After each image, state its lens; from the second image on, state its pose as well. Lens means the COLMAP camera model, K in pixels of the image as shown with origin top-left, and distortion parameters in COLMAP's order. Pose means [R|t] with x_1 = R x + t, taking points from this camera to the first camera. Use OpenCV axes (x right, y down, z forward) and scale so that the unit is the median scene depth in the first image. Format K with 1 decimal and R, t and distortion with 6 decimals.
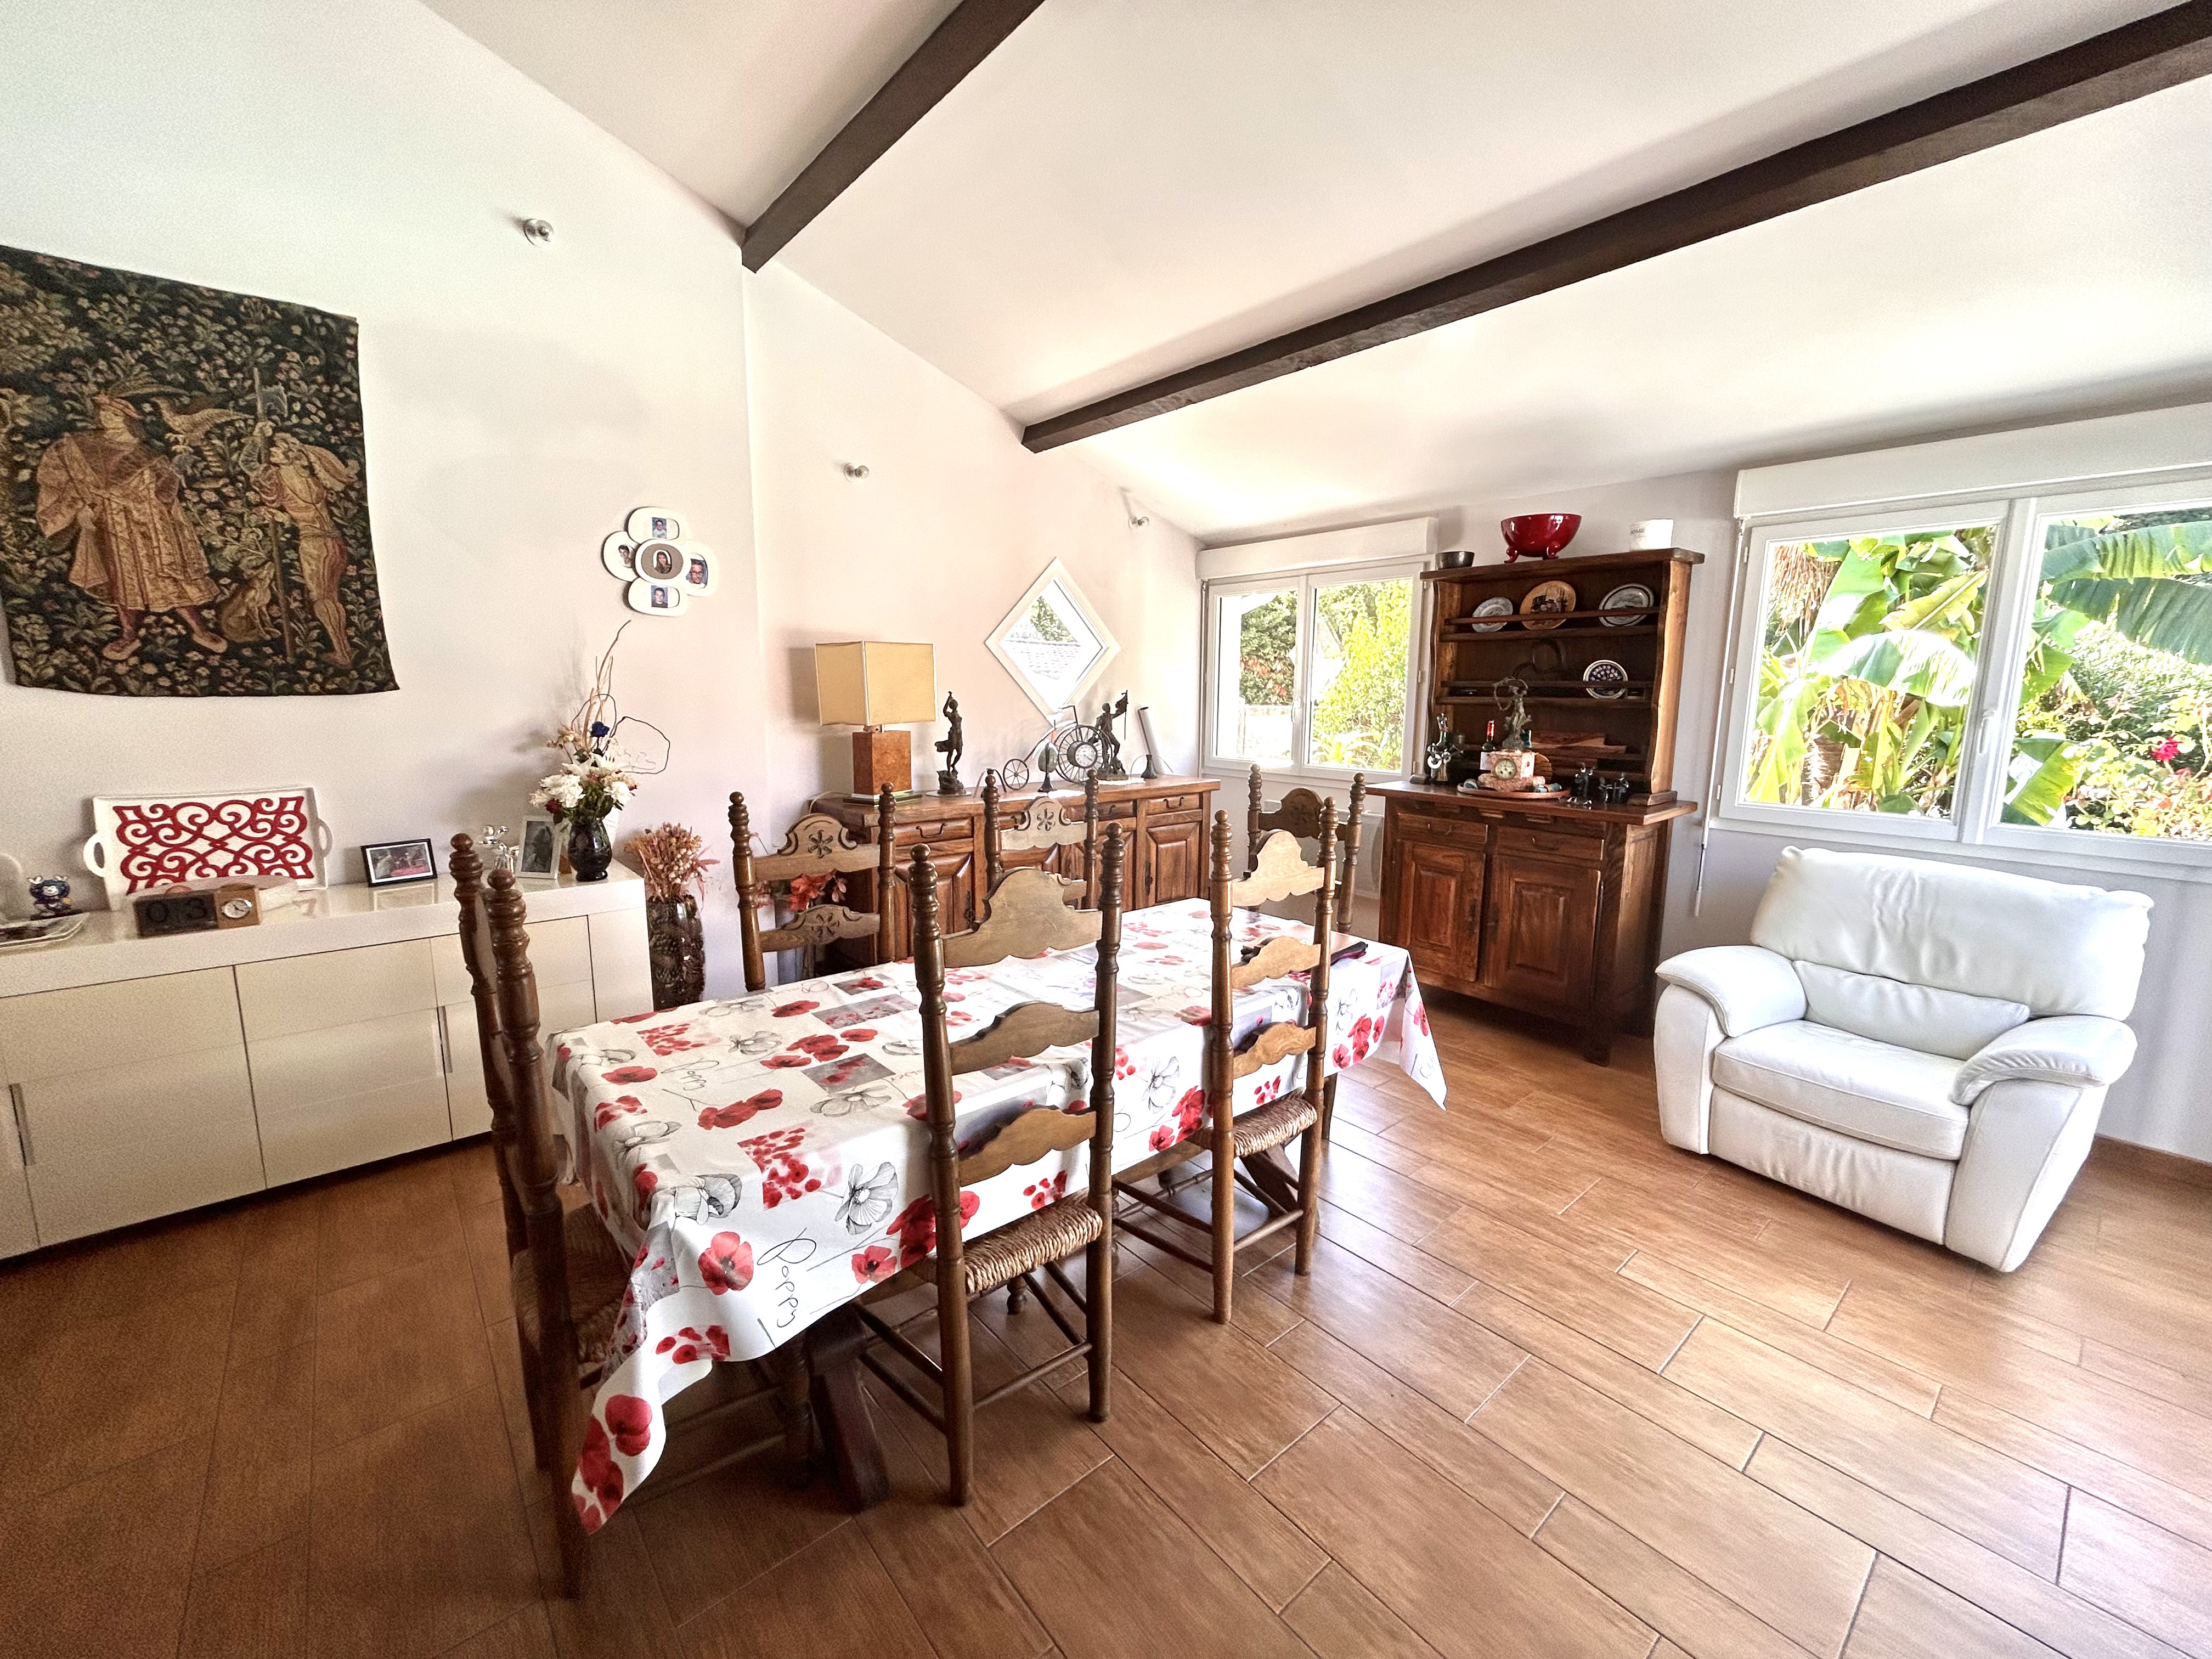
lens RADIAL K [[898.7, 0, 1110.1], [0, 898.7, 827.2], [0, 0, 1]] dist [-0.001600, 0.000280]
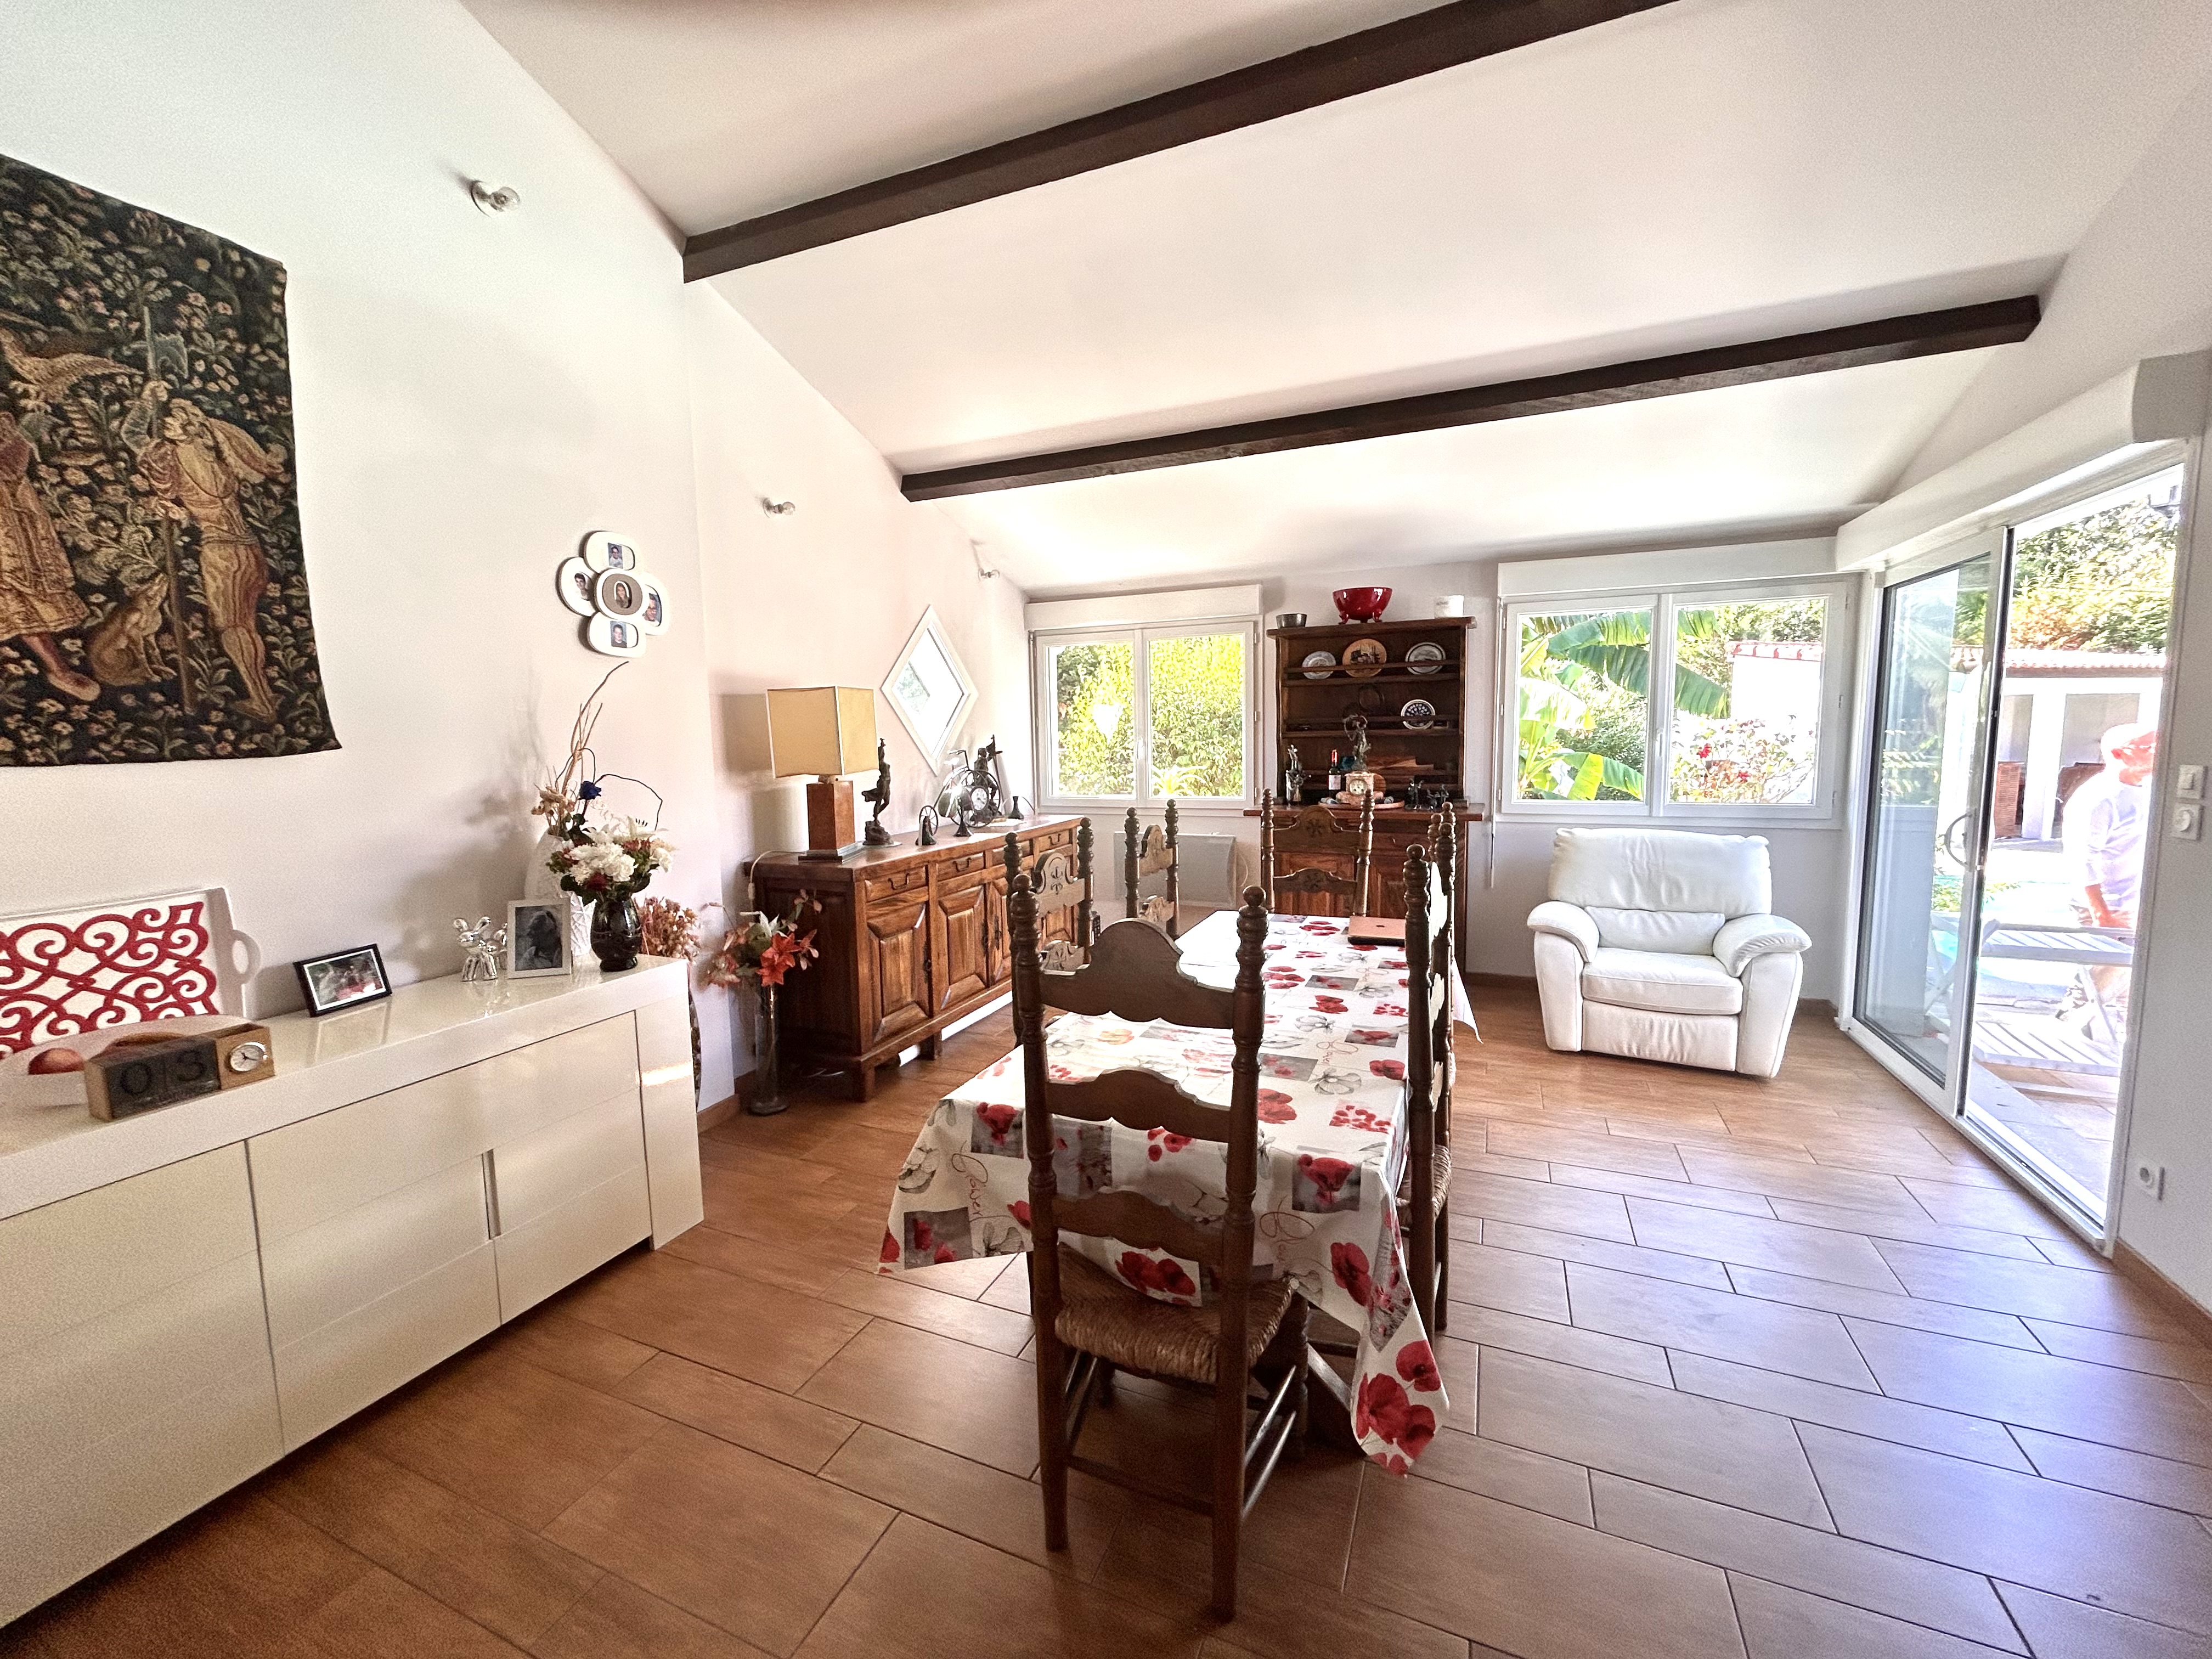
lens RADIAL K [[898.7, 0, 1104.6], [0, 898.7, 826.3], [0, 0, 1]] dist [-0.001600, 0.000280]
pose [[0.895055, -0.070334, 0.440375, -0.571805], [0.094970, 0.994895, -0.034126, -0.001818], [-0.435727, 0.072367, 0.897165, 0.050651]]
